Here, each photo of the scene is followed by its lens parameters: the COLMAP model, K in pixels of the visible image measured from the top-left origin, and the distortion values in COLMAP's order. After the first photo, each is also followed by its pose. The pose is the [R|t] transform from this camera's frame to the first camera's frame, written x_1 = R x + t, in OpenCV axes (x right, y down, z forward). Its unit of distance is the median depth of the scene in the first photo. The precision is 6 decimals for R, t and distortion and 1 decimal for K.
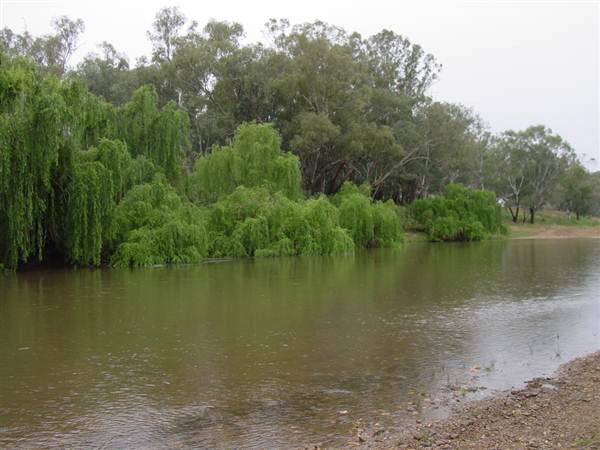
lens RADIAL K [[606.2, 0, 300.0], [0, 606.2, 225.0], [0, 0, 1]] dist [-0.158905, 0.187904]
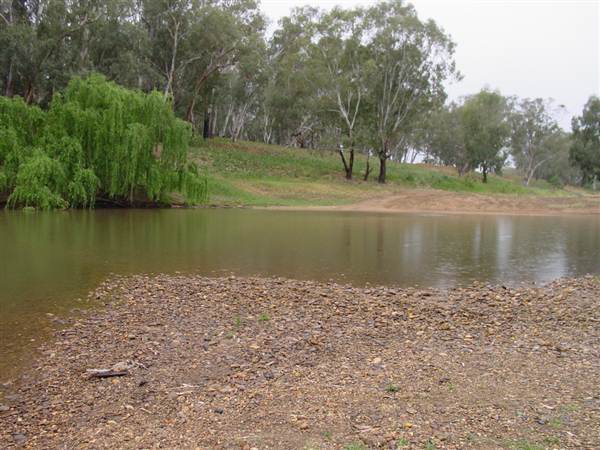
lens RADIAL K [[606.2, 0, 300.0], [0, 606.2, 225.0], [0, 0, 1]] dist [-0.158905, 0.187904]
pose [[0.998917, 0.045176, -0.011107, 0.322464], [-0.044344, 0.996818, 0.066240, 0.002752], [0.014064, -0.065675, 0.997742, 0.439547]]
